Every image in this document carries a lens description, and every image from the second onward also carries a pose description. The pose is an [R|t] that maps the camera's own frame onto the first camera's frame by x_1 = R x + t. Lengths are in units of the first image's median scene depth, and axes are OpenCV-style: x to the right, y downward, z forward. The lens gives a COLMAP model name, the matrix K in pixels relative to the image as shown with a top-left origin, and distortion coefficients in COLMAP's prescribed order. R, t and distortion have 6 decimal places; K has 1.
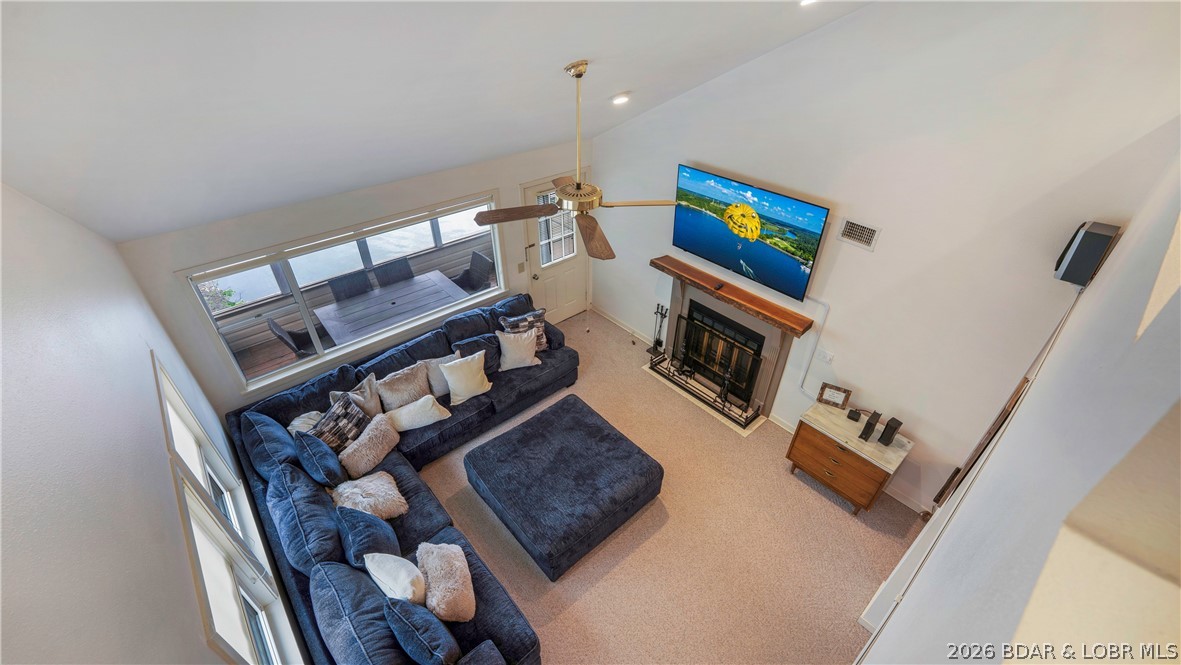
lens RADIAL K [[484.1, 0, 590.5], [0, 484.1, 332.5], [0, 0, 1]] dist [0.000748, 0.000268]
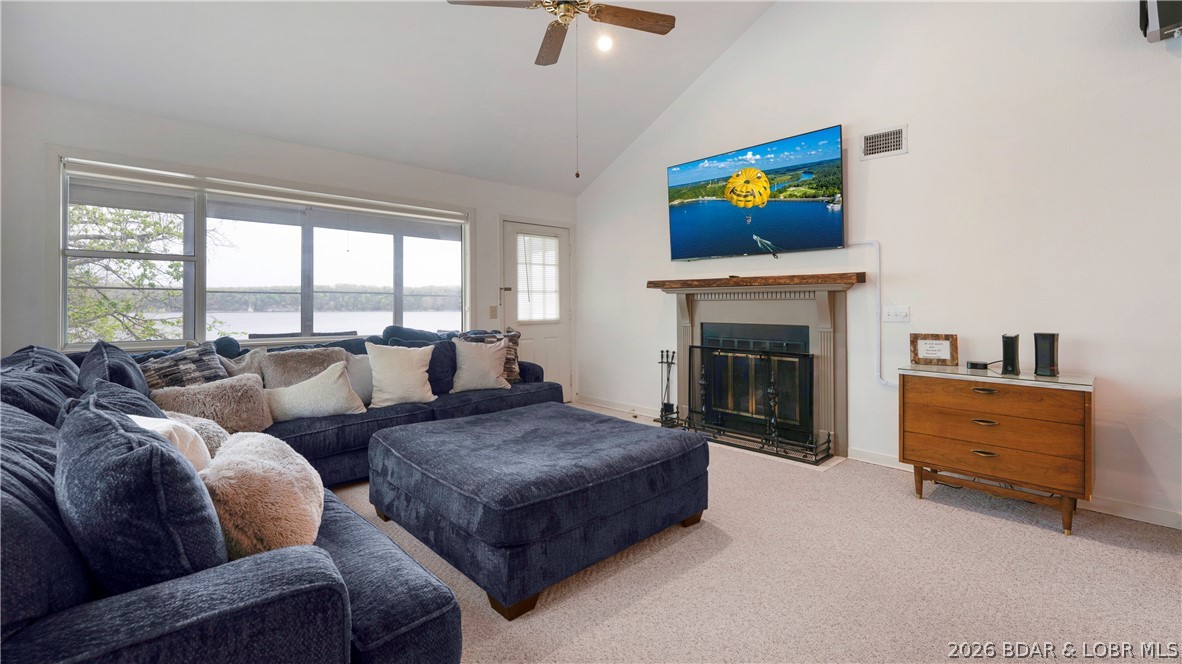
lens RADIAL K [[496.8, 0, 584.7], [0, 496.8, 299.4], [0, 0, 1]] dist [0.004295, 0.000470]
pose [[0.999500, -0.009050, 0.030285, -0.013874], [0.025139, 0.808407, -0.588087, 0.424805], [-0.019161, 0.588554, 0.808231, 0.350268]]
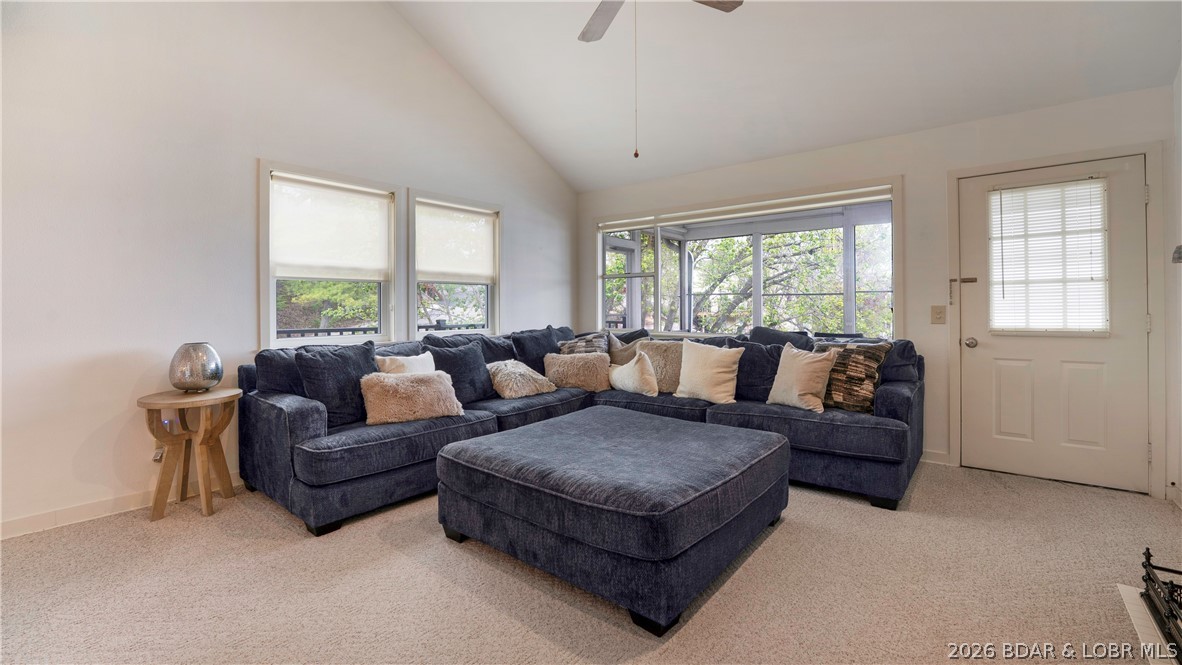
lens RADIAL K [[493.2, 0, 588.6], [0, 493.2, 307.5], [0, 0, 1]] dist [-0.001244, -0.000102]
pose [[0.169524, -0.012320, -0.985449, 0.441973], [-0.565888, 0.817435, -0.107567, 0.190963], [0.806865, 0.575890, 0.131603, 0.692039]]
